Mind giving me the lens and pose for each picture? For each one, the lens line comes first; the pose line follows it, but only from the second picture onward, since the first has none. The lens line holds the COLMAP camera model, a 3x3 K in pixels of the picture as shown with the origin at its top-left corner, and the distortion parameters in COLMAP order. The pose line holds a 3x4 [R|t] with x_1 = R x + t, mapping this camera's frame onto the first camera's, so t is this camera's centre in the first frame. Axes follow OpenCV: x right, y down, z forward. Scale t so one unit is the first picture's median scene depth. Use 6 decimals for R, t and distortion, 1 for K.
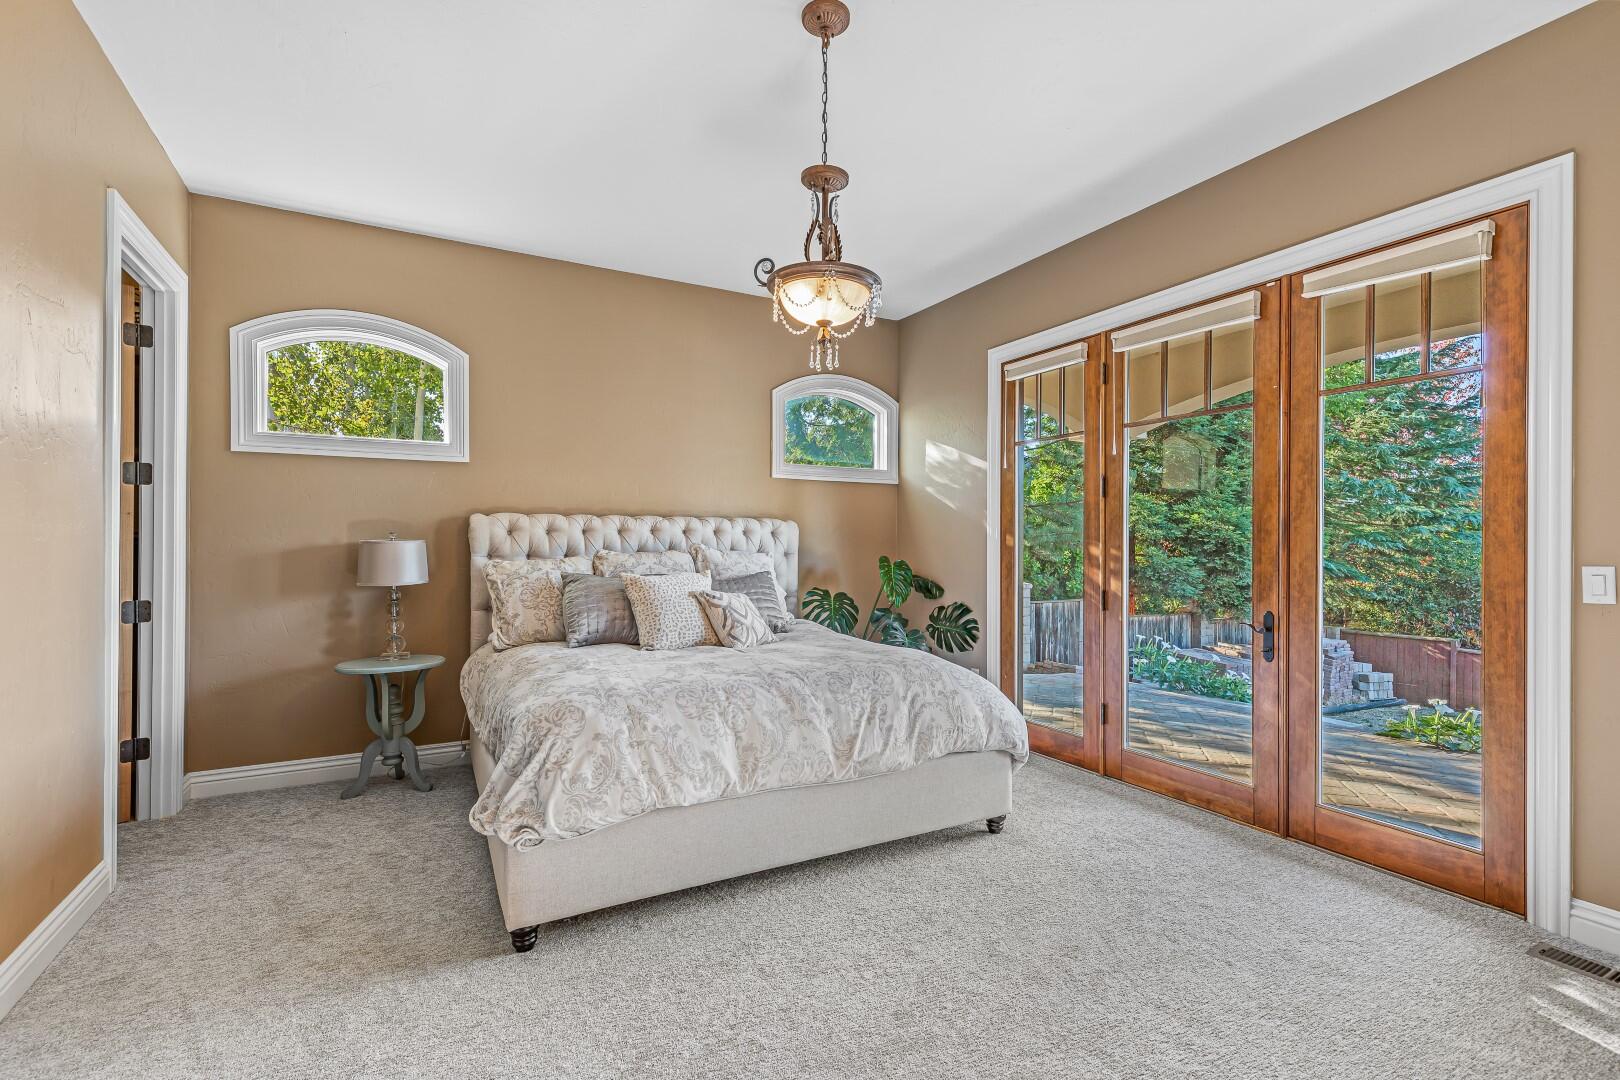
lens RADIAL K [[736.3, 0, 813.0], [0, 736.3, 538.3], [0, 0, 1]] dist [0.008000, -0.000171]
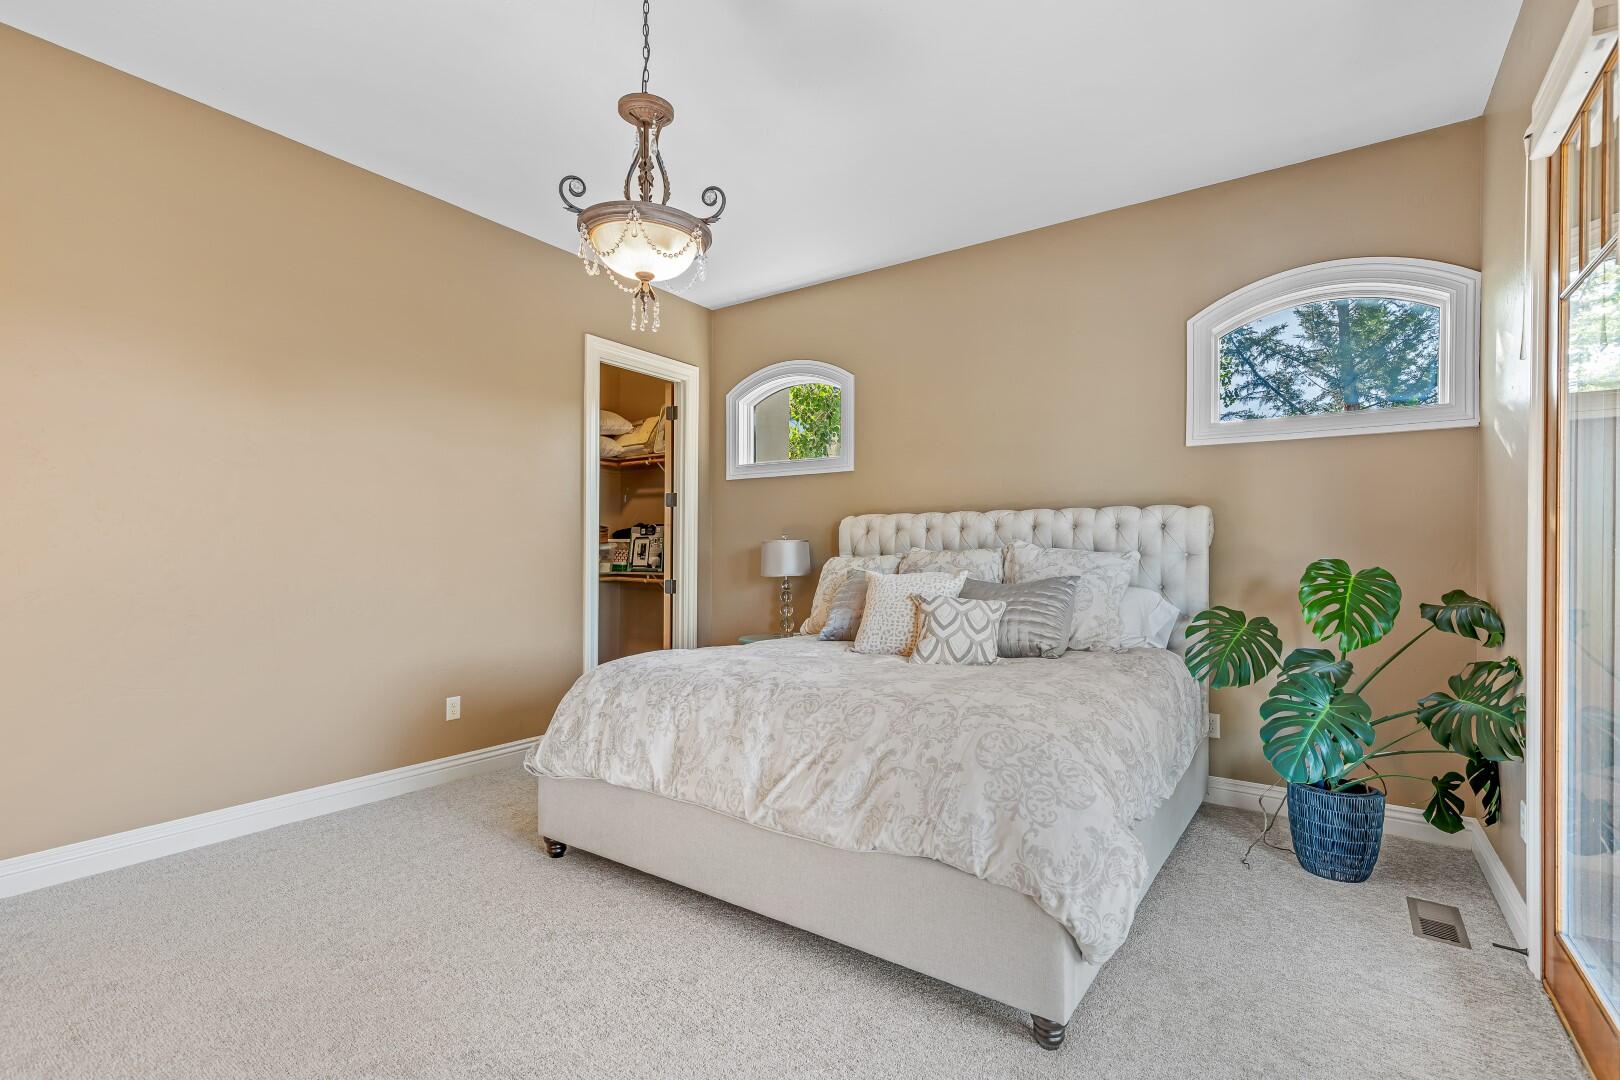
lens RADIAL K [[738.1, 0, 808.2], [0, 738.1, 550.7], [0, 0, 1]] dist [0.006676, 0.000179]
pose [[0.439931, -0.005932, -0.898012, 0.730940], [0.002884, 0.999982, -0.005192, 0.033856], [0.898027, -0.000306, 0.439940, 0.653794]]
